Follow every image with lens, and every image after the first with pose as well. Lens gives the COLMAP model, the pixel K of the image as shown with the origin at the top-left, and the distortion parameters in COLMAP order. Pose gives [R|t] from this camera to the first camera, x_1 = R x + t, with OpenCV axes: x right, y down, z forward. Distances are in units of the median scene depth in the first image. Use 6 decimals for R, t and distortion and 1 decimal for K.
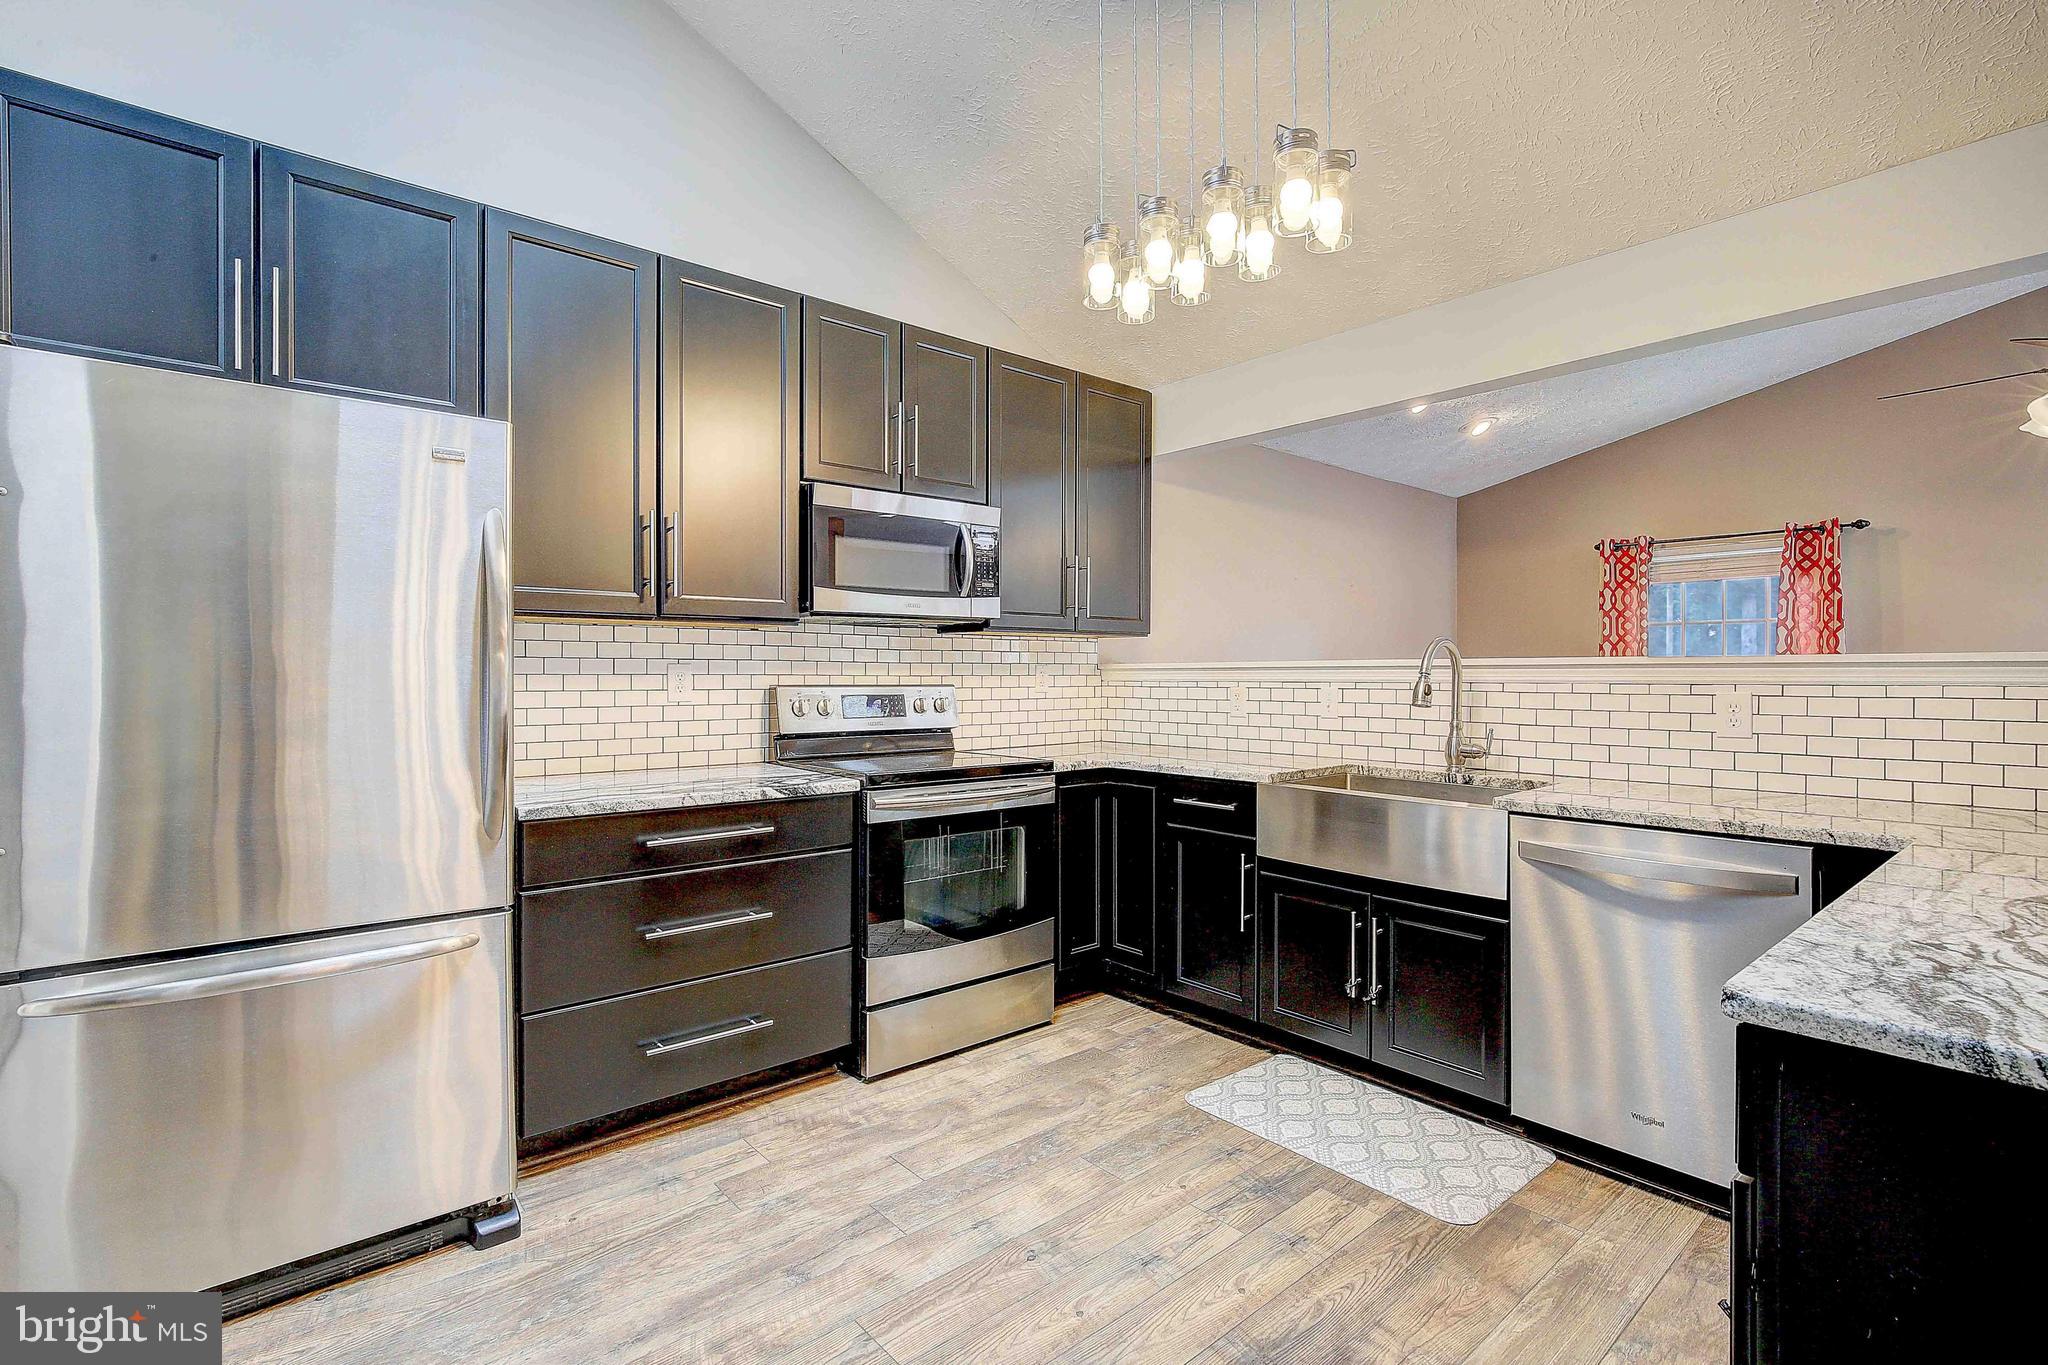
lens RADIAL K [[974.5, 0, 1022.1], [0, 974.5, 675.7], [0, 0, 1]] dist [-0.001412, 0.000175]
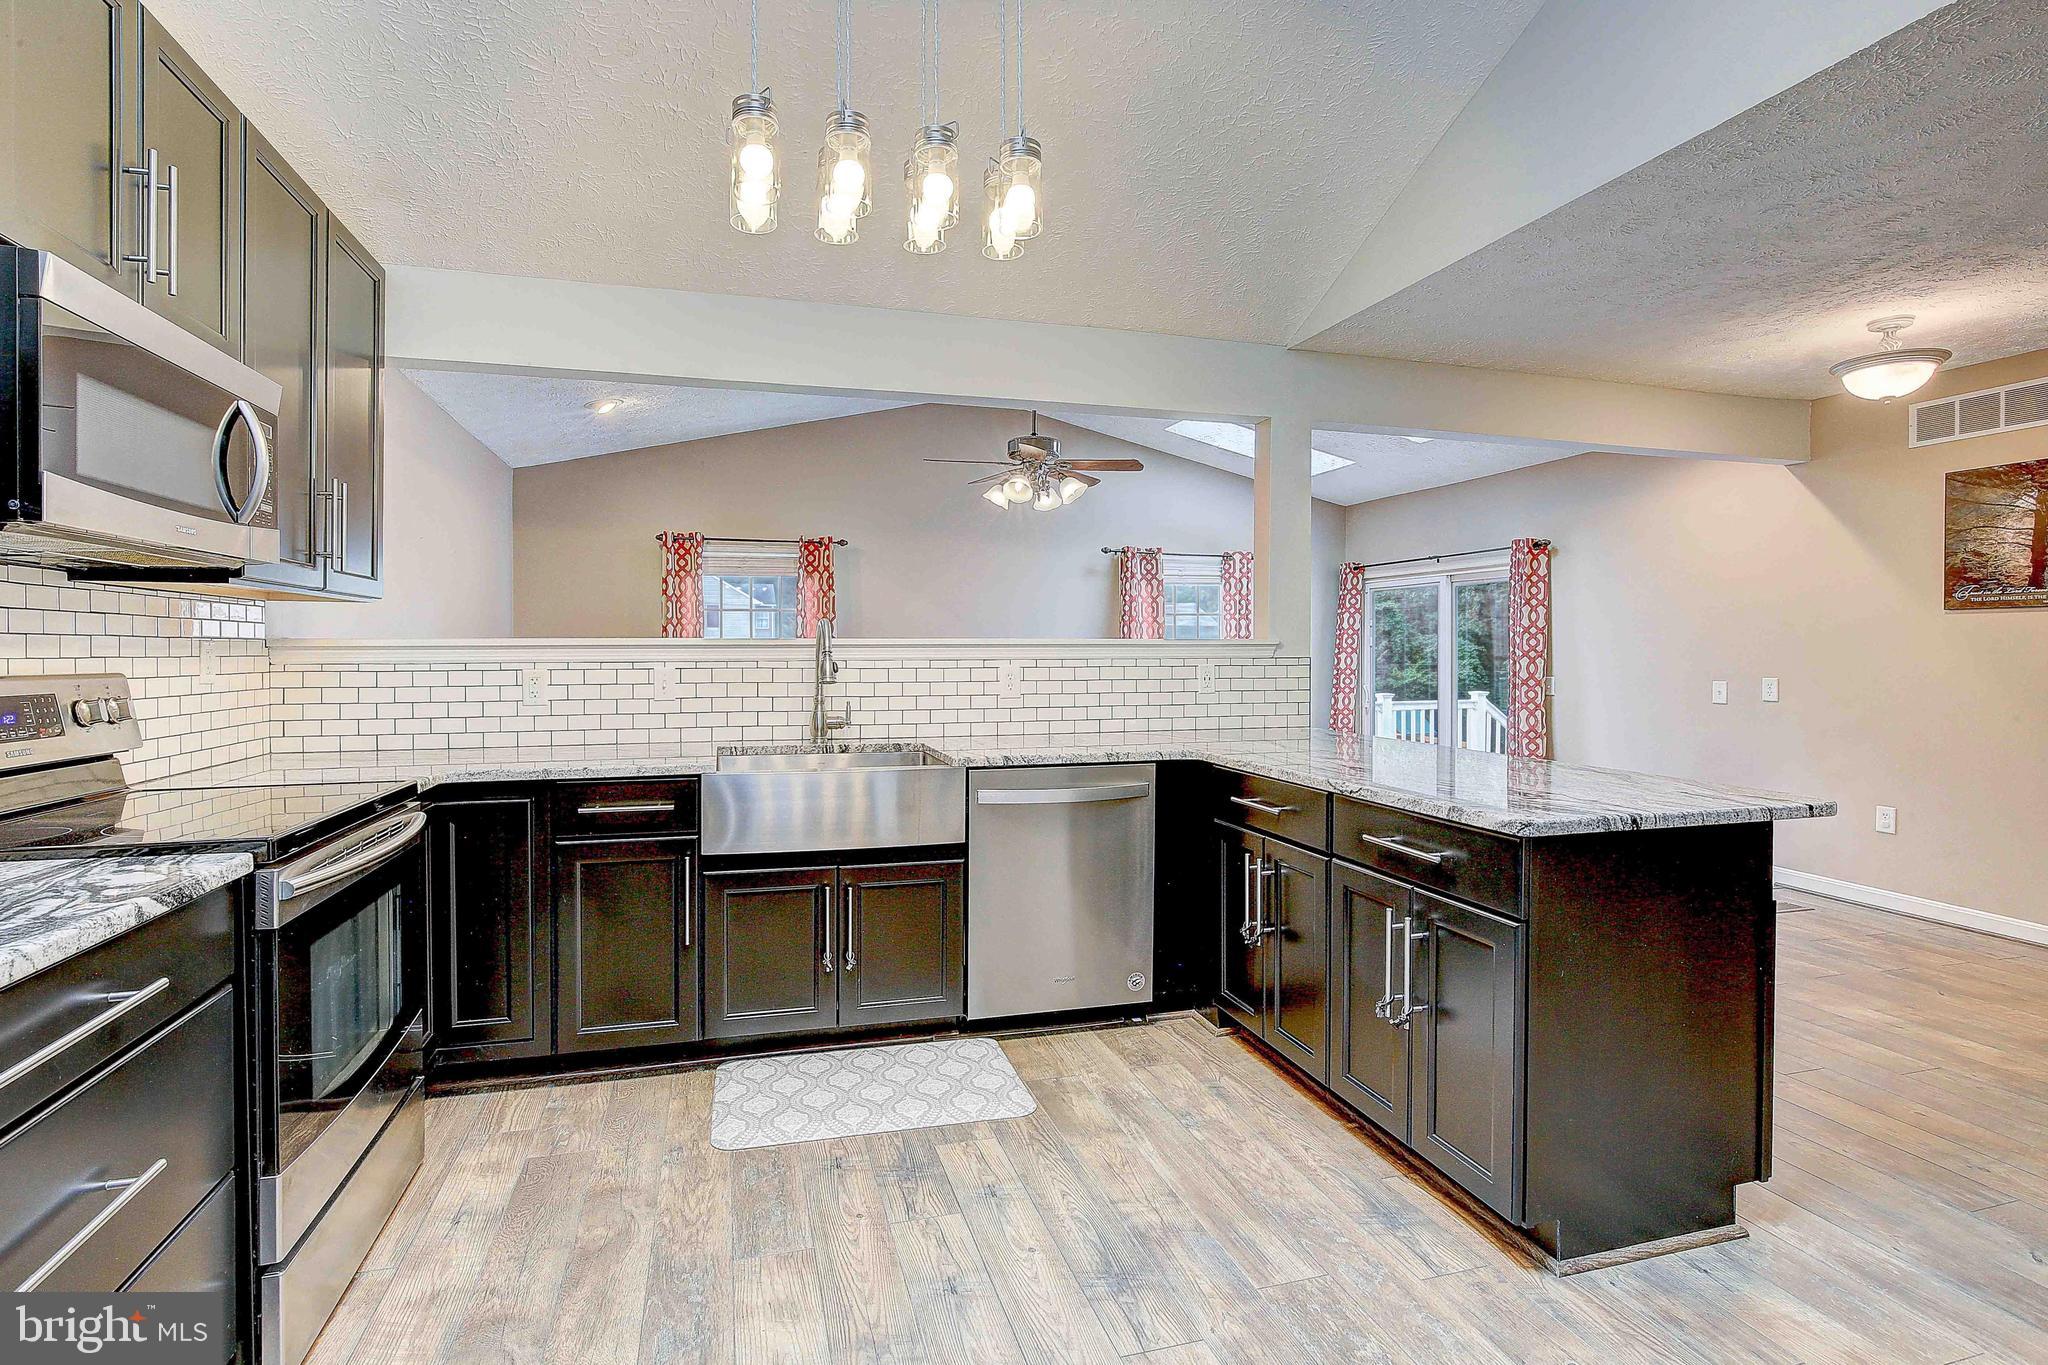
lens RADIAL K [[959.0, 0, 1001.5], [0, 959.0, 659.7], [0, 0, 1]] dist [-0.002383, -0.000365]
pose [[0.420693, -0.008821, 0.907160, -0.417595], [0.004399, 0.999961, 0.007683, -0.001231], [-0.907193, 0.000759, 0.420715, 0.357079]]
